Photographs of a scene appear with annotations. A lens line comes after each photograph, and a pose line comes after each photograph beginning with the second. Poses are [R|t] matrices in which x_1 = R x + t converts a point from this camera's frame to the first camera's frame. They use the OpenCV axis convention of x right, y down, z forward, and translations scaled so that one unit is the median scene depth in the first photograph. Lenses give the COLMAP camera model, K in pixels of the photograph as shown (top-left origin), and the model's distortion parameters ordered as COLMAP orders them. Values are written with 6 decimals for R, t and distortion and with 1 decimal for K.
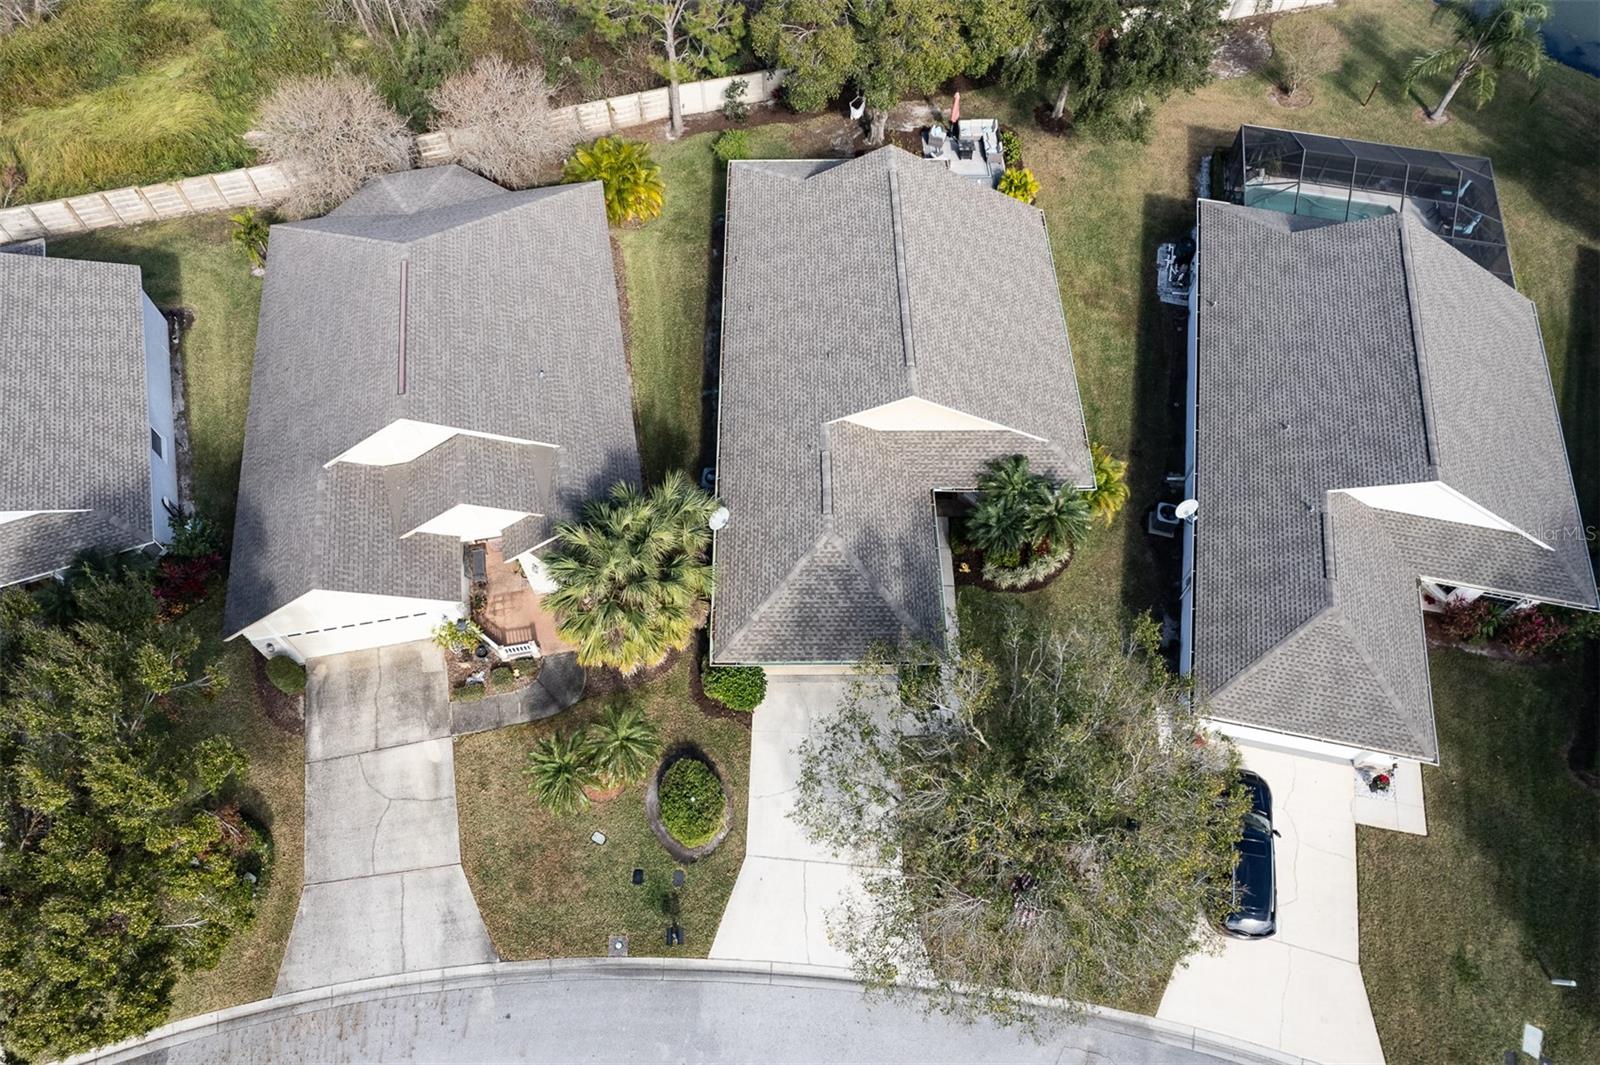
lens RADIAL K [[1032.8, 0, 799.2], [0, 1032.8, 536.6], [0, 0, 1]] dist [-0.072641, 0.064751]
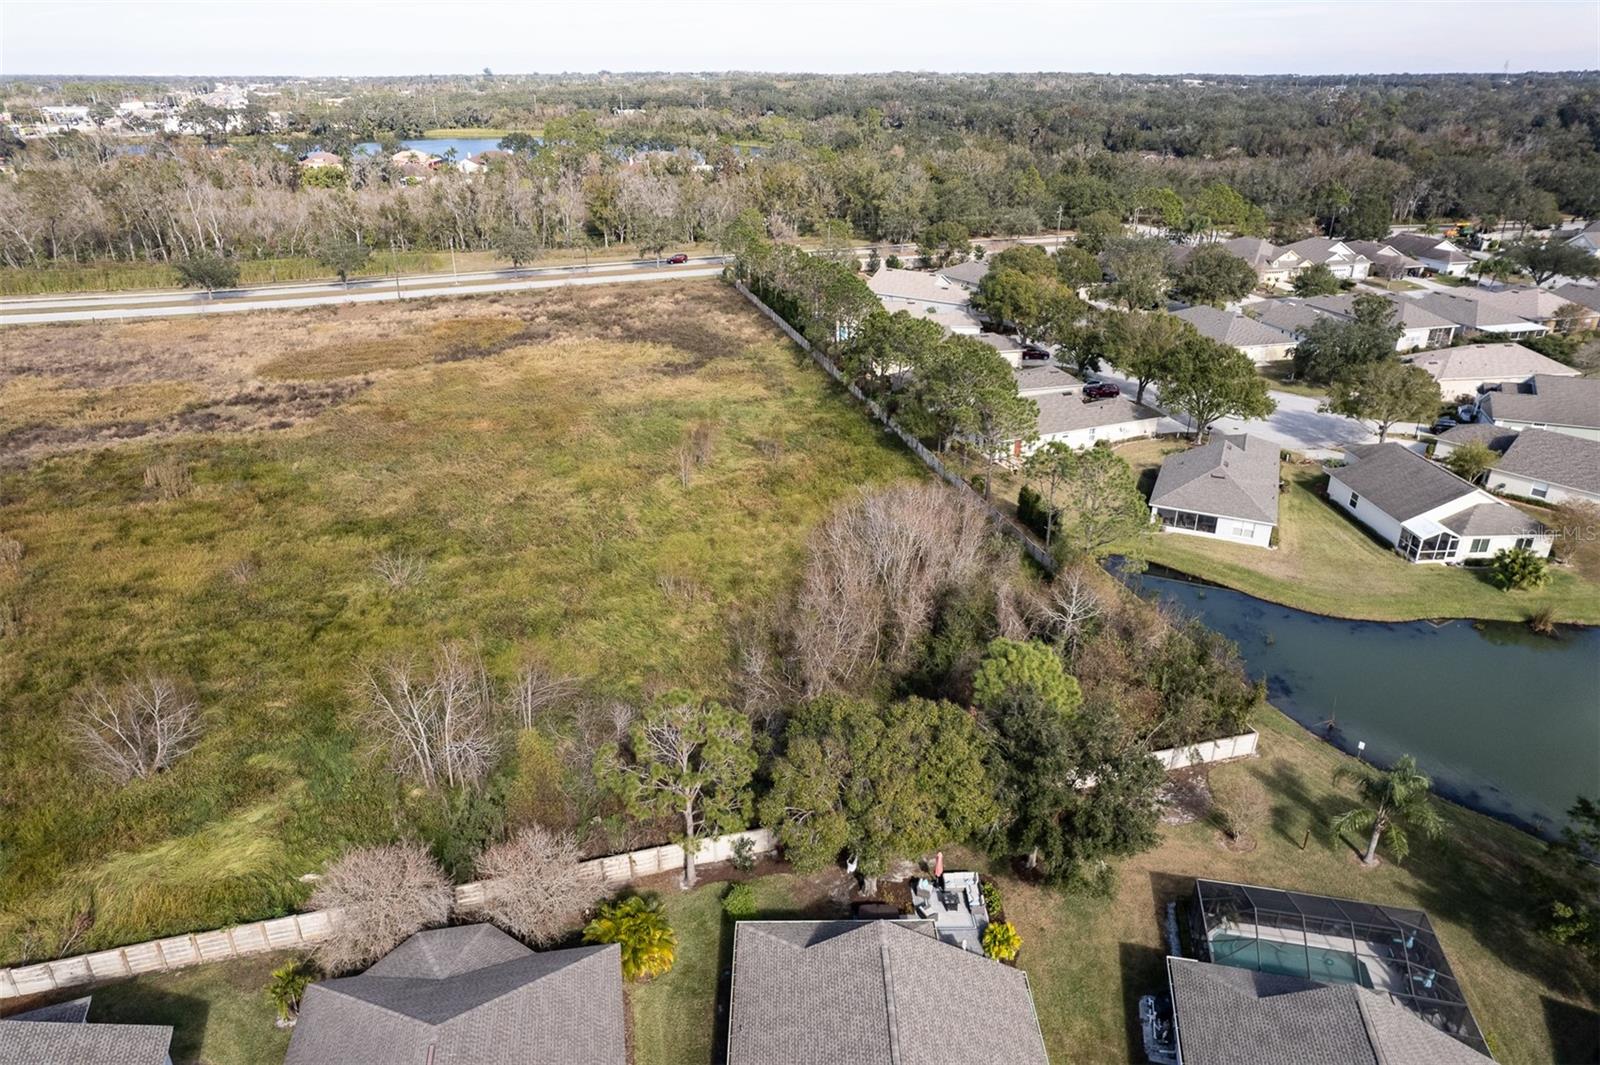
lens RADIAL K [[1032.8, 0, 798.8], [0, 1032.8, 533.1], [0, 0, 1]] dist [-0.072641, 0.064751]
pose [[0.999998, 0.000939, -0.001853, 0.000313], [-0.001827, 0.822507, -0.568752, -0.083077], [0.000990, 0.568754, 0.822507, -0.143639]]
